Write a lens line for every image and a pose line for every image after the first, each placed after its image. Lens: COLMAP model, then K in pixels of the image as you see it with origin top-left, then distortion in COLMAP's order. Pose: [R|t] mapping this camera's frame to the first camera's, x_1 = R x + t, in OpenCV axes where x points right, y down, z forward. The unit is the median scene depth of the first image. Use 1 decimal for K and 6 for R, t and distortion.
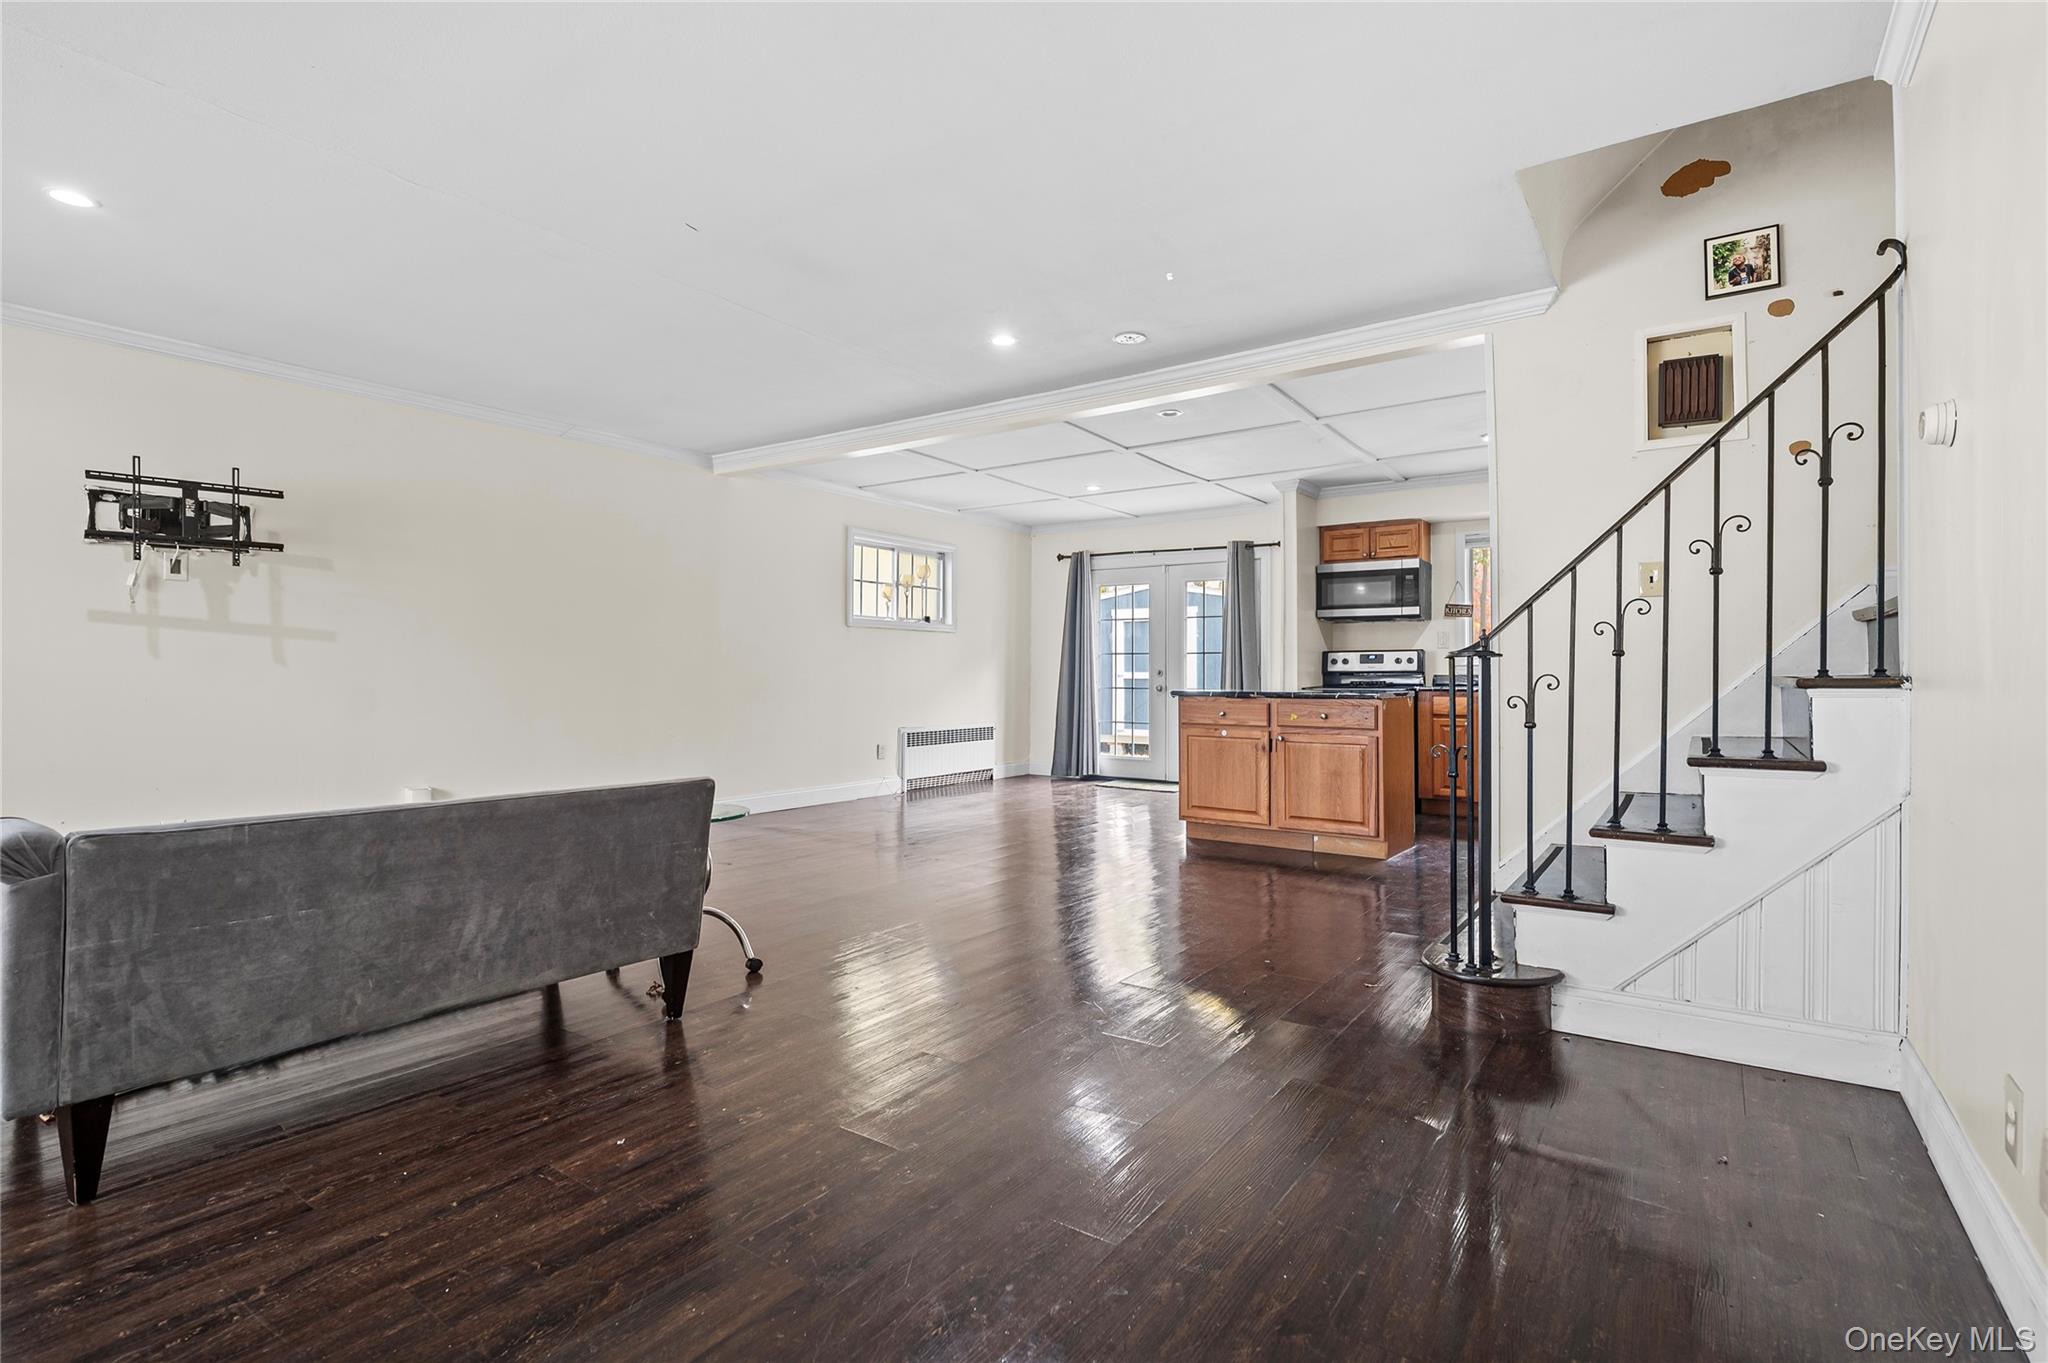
lens RADIAL K [[967.7, 0, 1025.7], [0, 967.7, 674.5], [0, 0, 1]] dist [-0.006102, -0.002307]
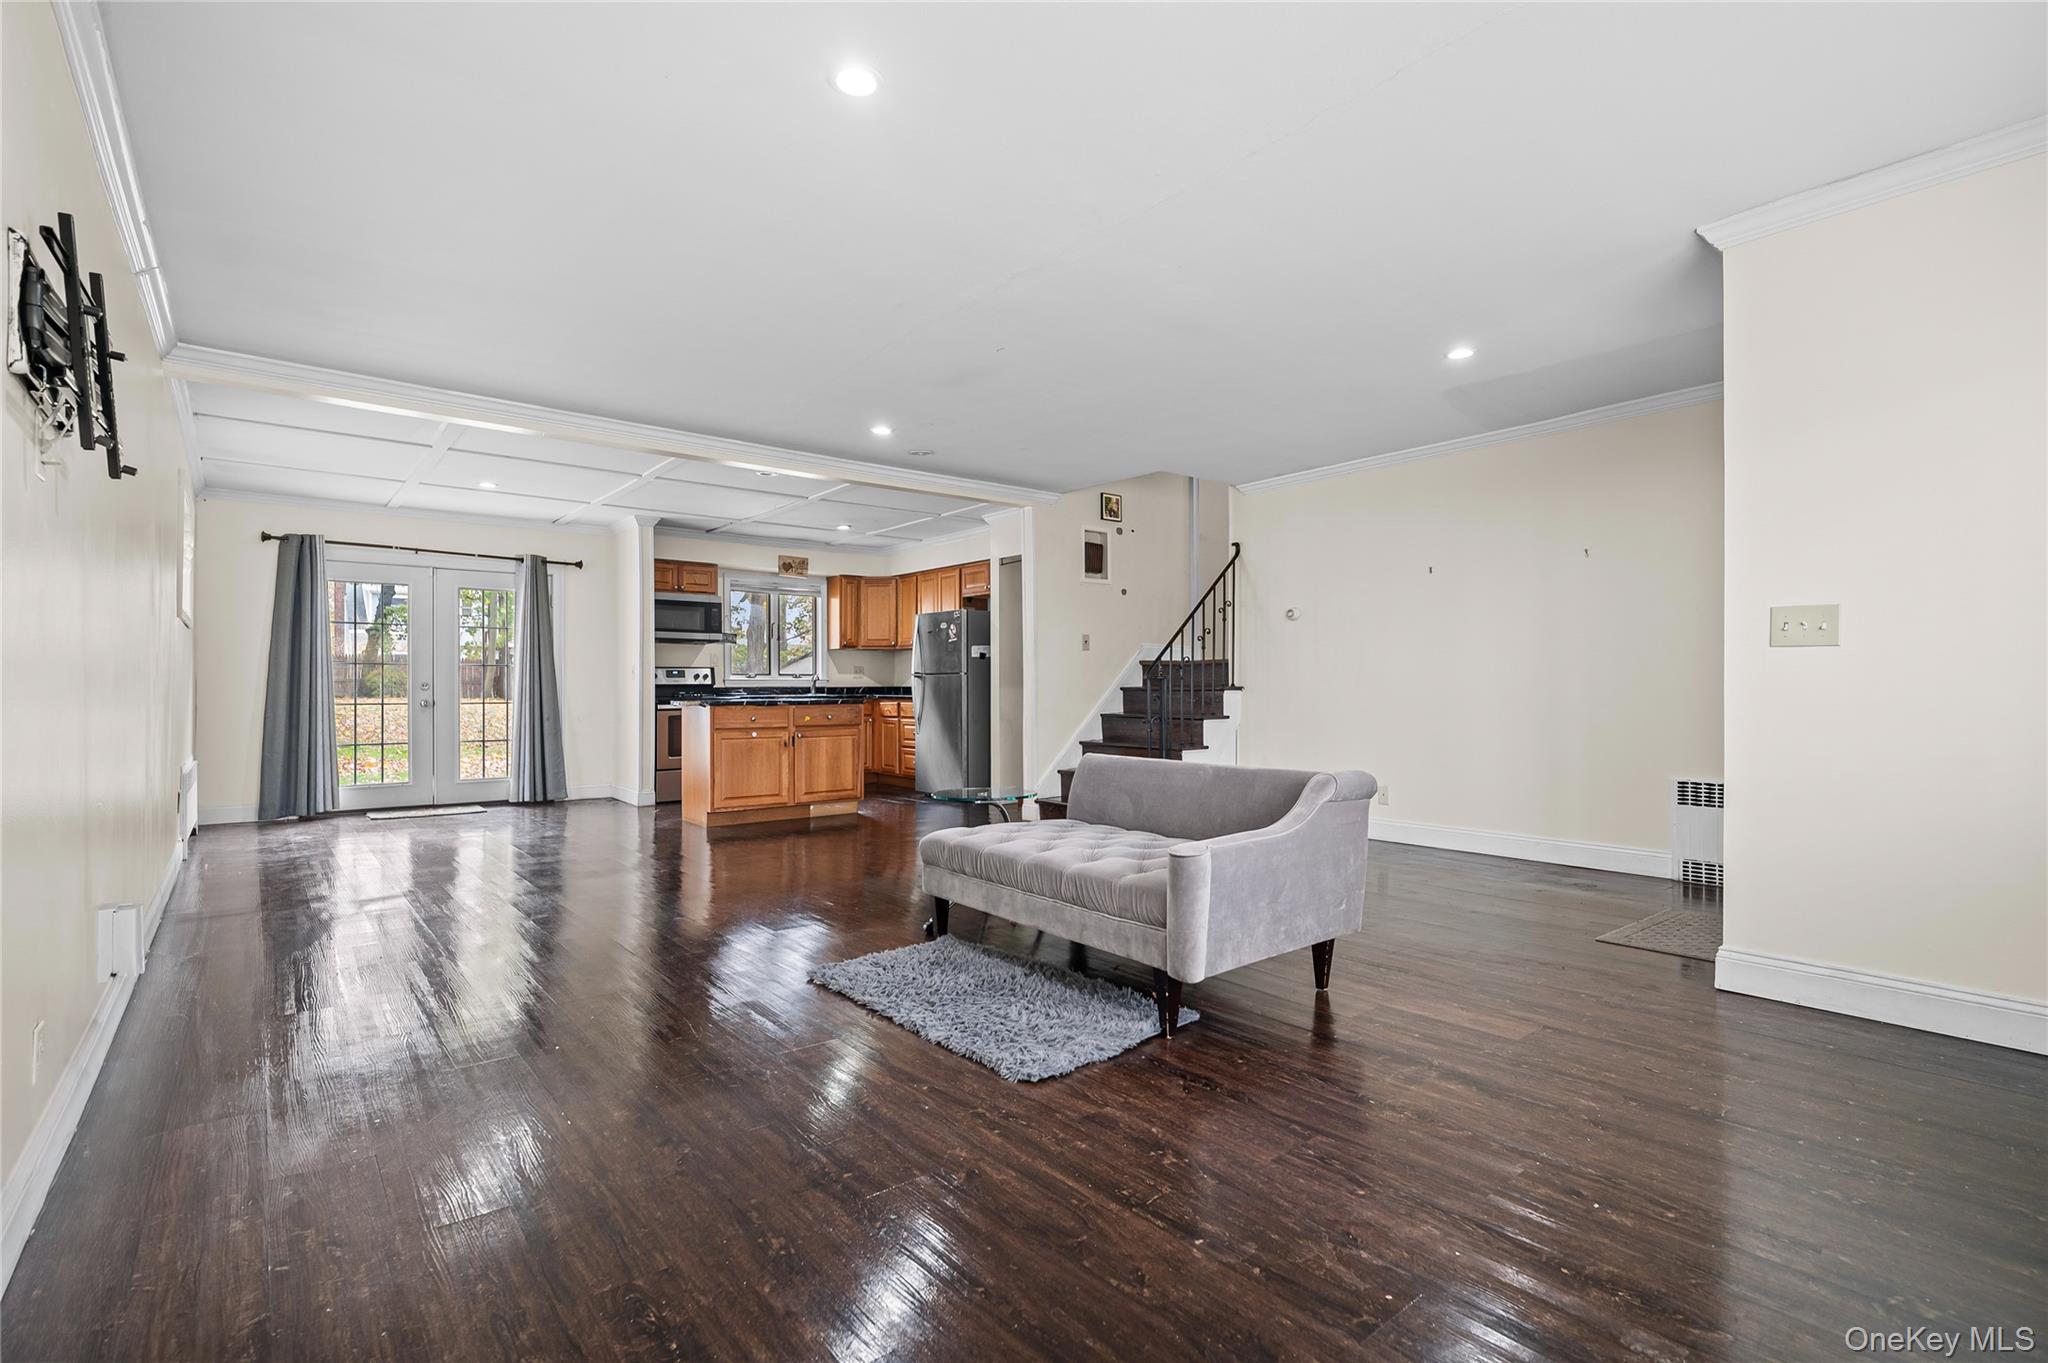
lens RADIAL K [[967.7, 0, 1030.3], [0, 967.7, 689.3], [0, 0, 1]] dist [-0.006102, -0.002307]
pose [[0.253002, -0.002408, 0.967463, -0.702596], [0.002152, 0.999996, 0.001927, 0.001233], [-0.967463, 0.001594, 0.253006, 0.273623]]
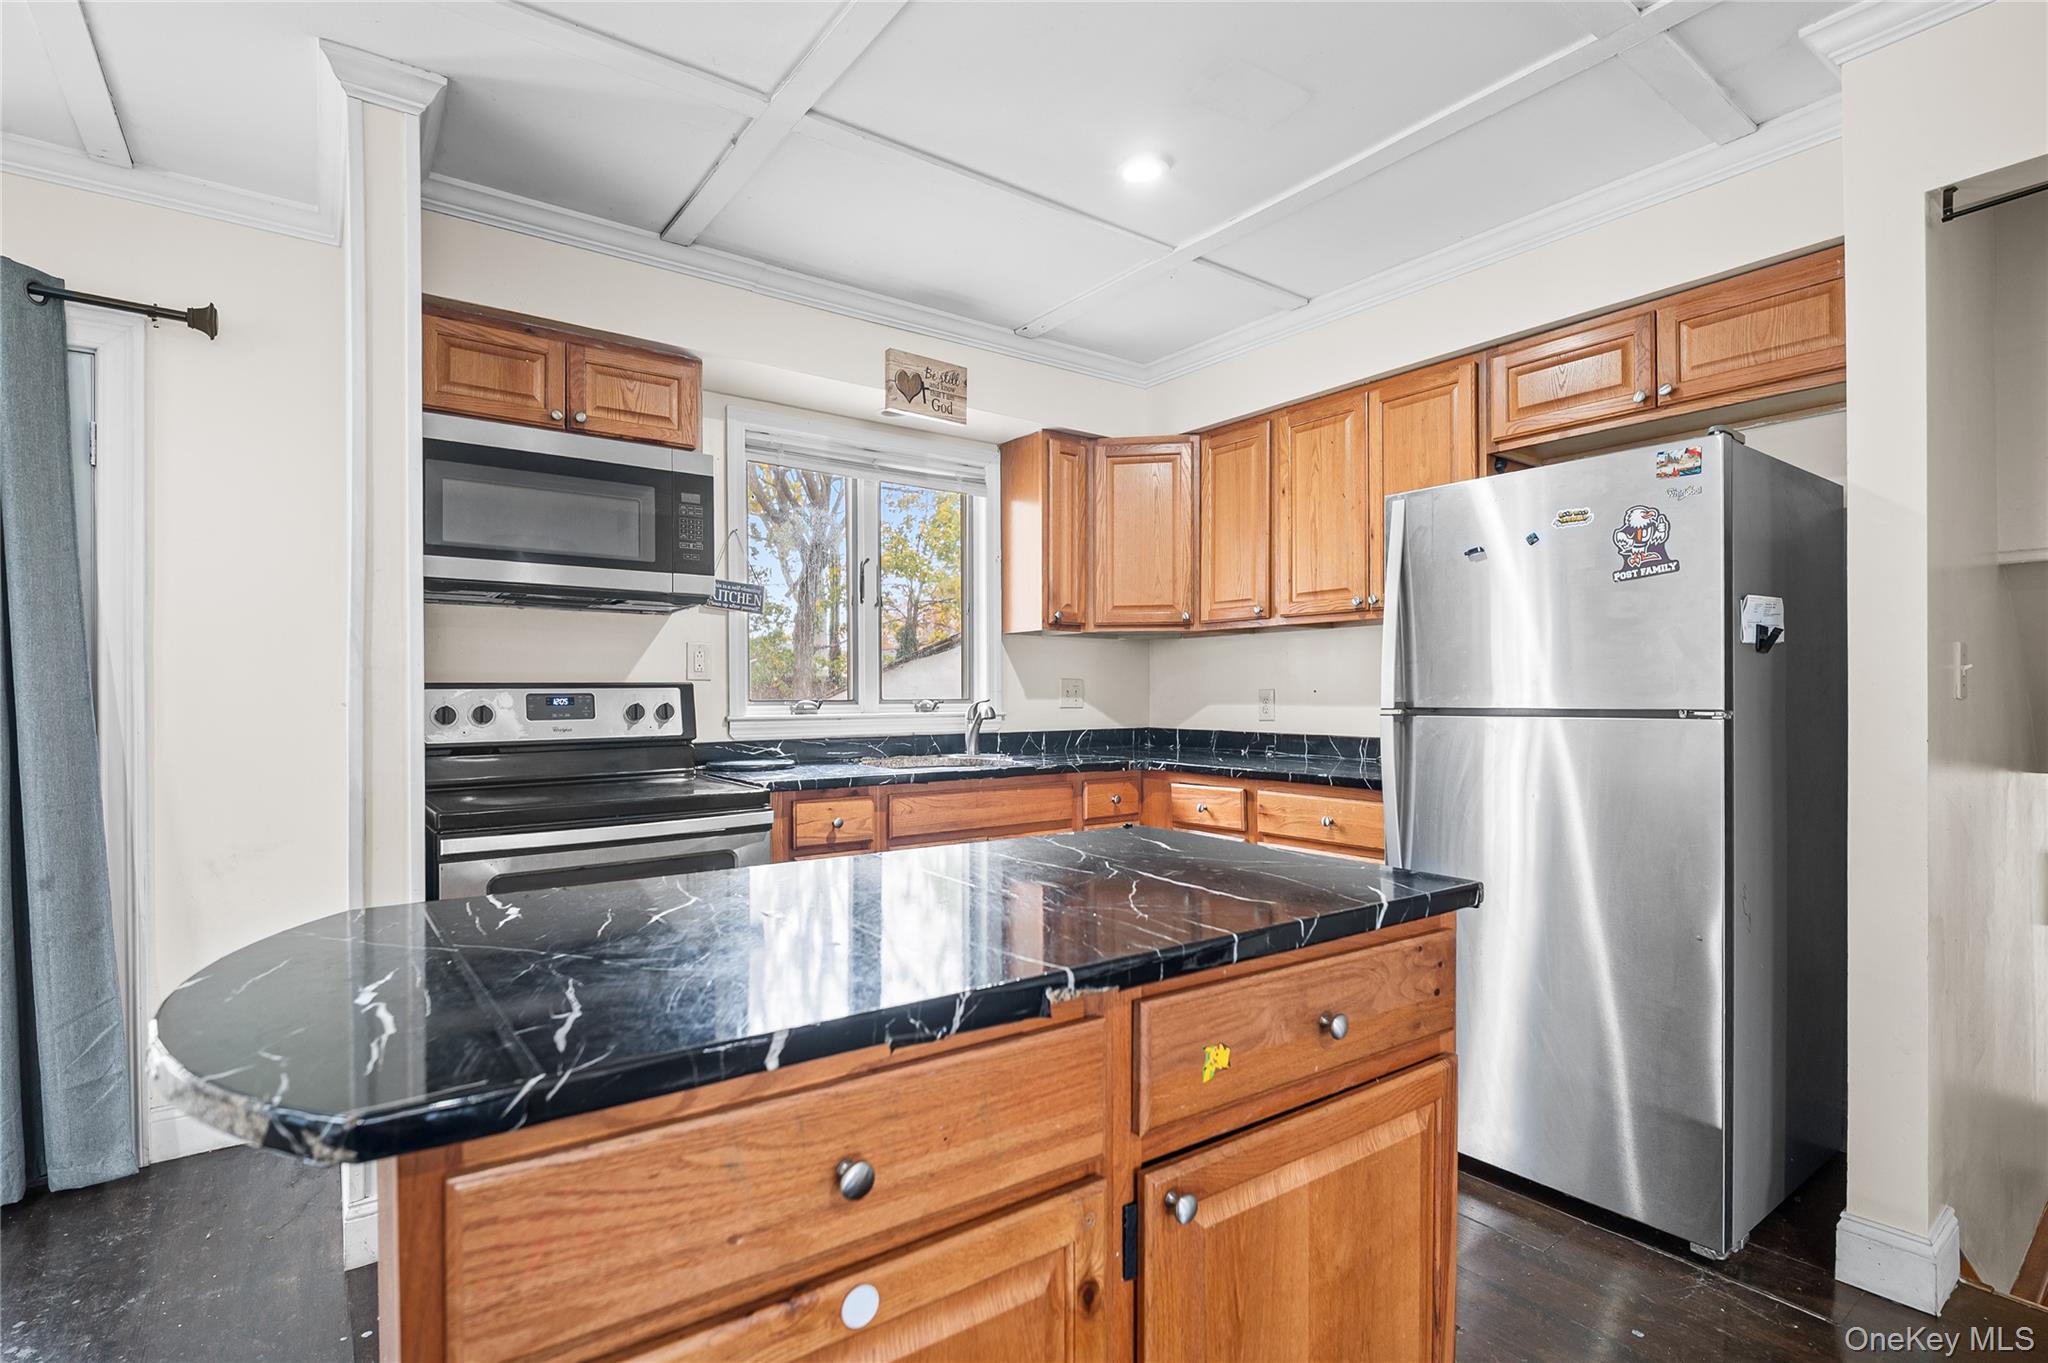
lens RADIAL K [[967.7, 0, 1020.9], [0, 967.7, 699.5], [0, 0, 1]] dist [-0.006102, -0.002307]
pose [[0.305531, -0.005302, 0.952167, 0.064854], [0.002759, 0.999985, 0.004684, -0.020486], [-0.952178, 0.001196, 0.305541, 0.734109]]
